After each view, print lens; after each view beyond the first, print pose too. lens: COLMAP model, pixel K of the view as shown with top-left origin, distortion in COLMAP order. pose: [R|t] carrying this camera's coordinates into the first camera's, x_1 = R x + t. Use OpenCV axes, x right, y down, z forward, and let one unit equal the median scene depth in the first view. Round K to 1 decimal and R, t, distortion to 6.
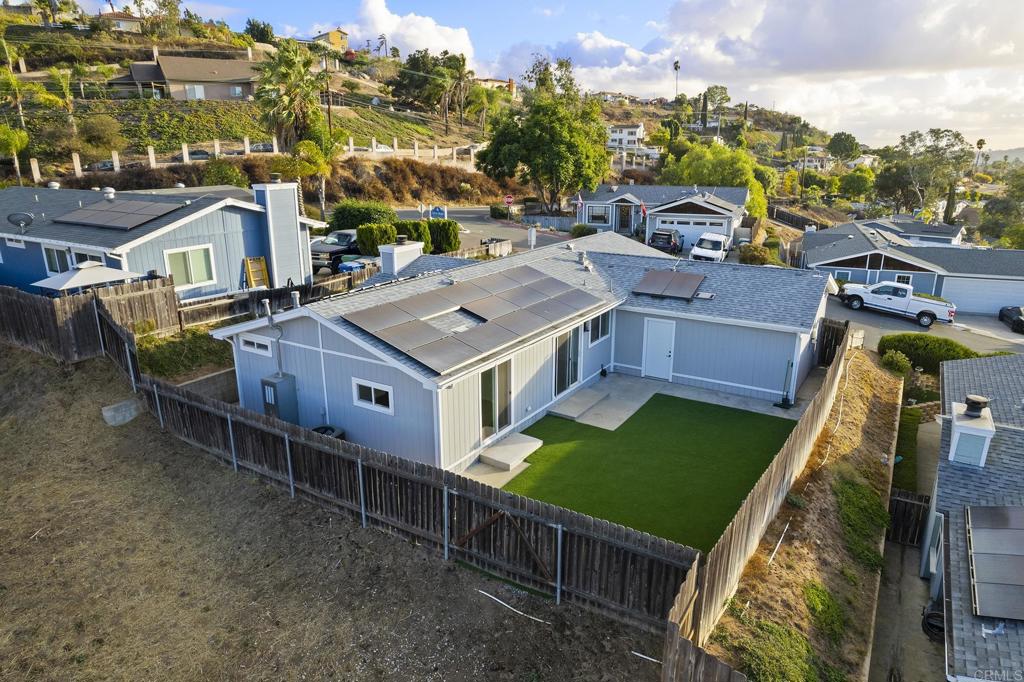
lens RADIAL K [[656.7, 0, 513.6], [0, 656.7, 344.7], [0, 0, 1]] dist [-0.075520, 0.067624]
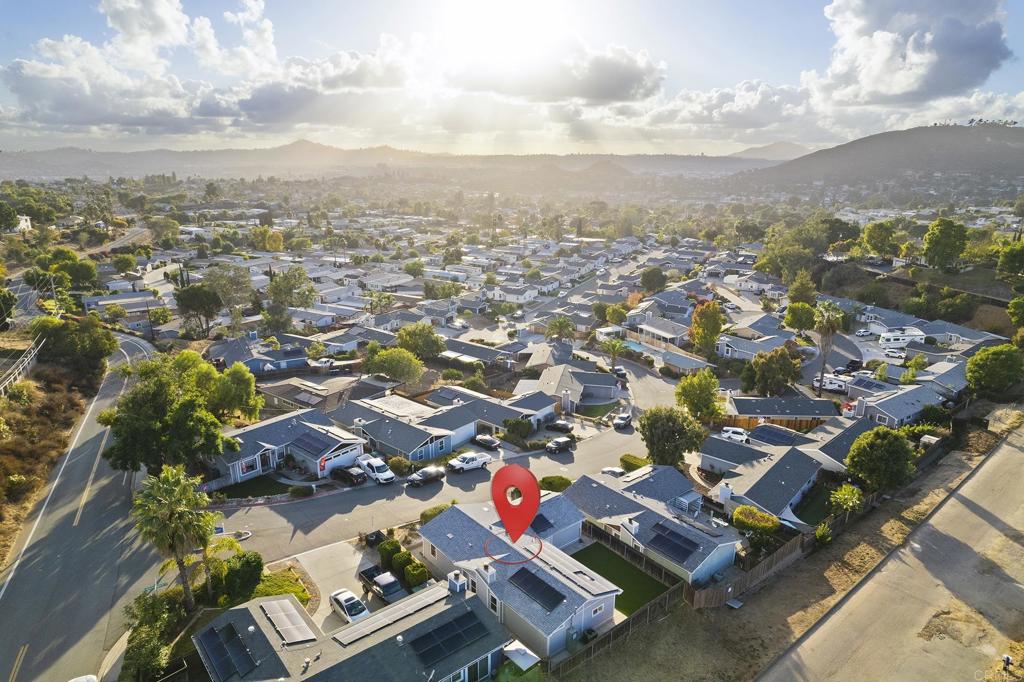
lens RADIAL K [[656.7, 0, 515.6], [0, 656.7, 342.2], [0, 0, 1]] dist [-0.075520, 0.067624]
pose [[0.306522, -0.265824, 0.913992, -2.444433], [0.261375, 0.946809, 0.187712, -1.579152], [-0.915275, 0.181357, 0.359697, -0.032883]]
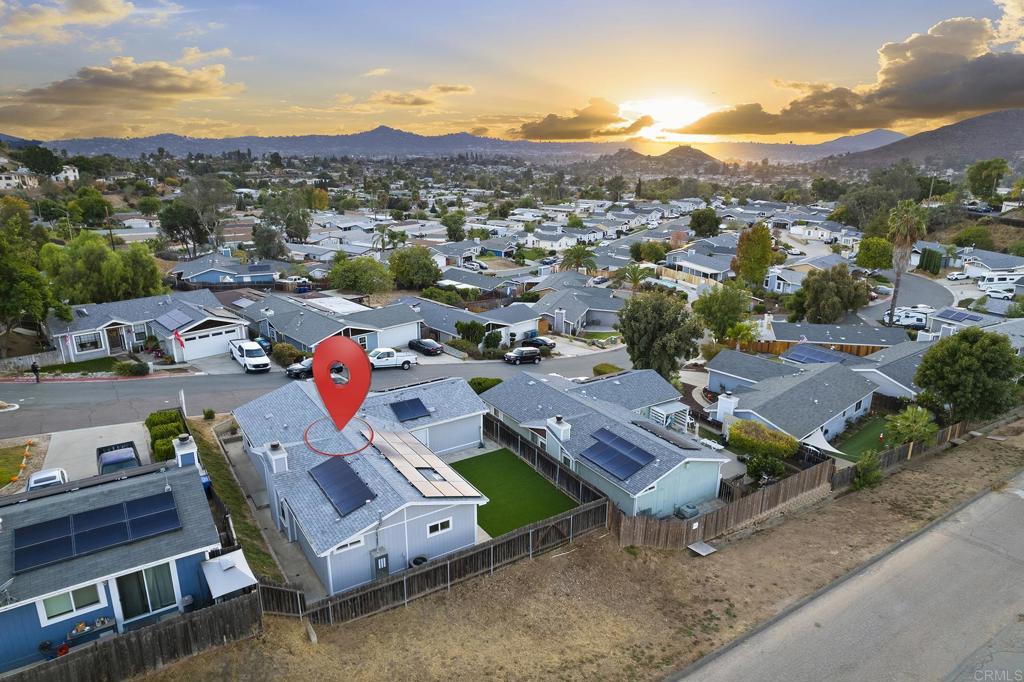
lens RADIAL K [[656.7, 0, 519.1], [0, 656.7, 352.2], [0, 0, 1]] dist [-0.075520, 0.067624]
pose [[0.413229, -0.277541, 0.867302, -1.364651], [0.249265, 0.950521, 0.185408, -0.590663], [-0.875847, 0.139573, 0.461964, -0.145677]]
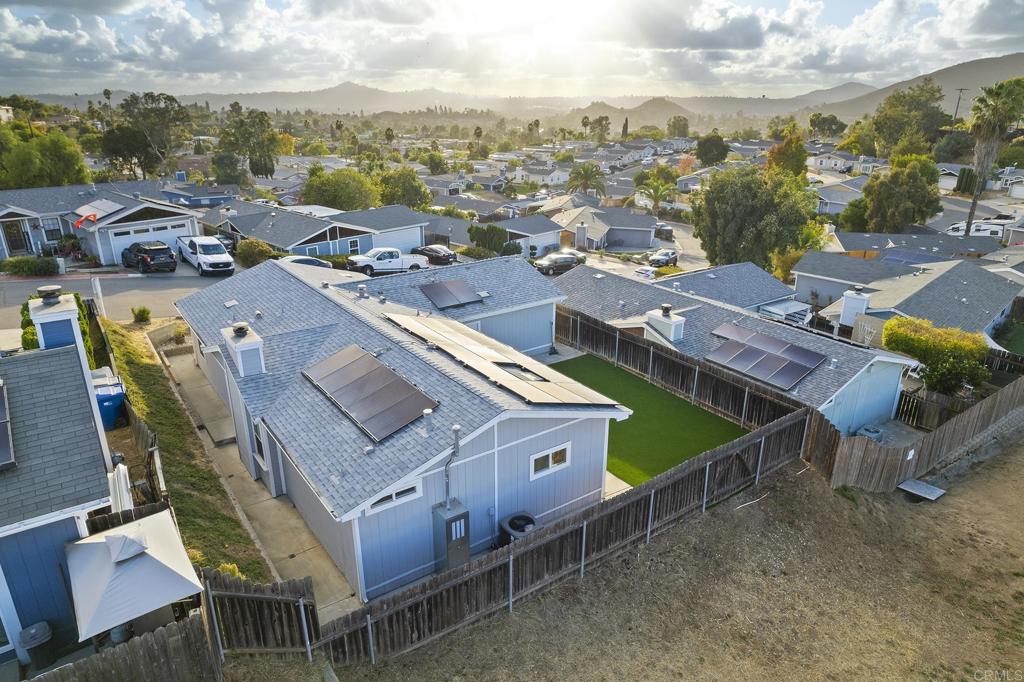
lens RADIAL K [[656.7, 0, 515.4], [0, 656.7, 353.9], [0, 0, 1]] dist [-0.075520, 0.067624]
pose [[0.375733, -0.338519, 0.862688, -0.904654], [0.258465, 0.932237, 0.253239, -0.304031], [-0.889955, 0.127824, 0.437768, 0.462653]]
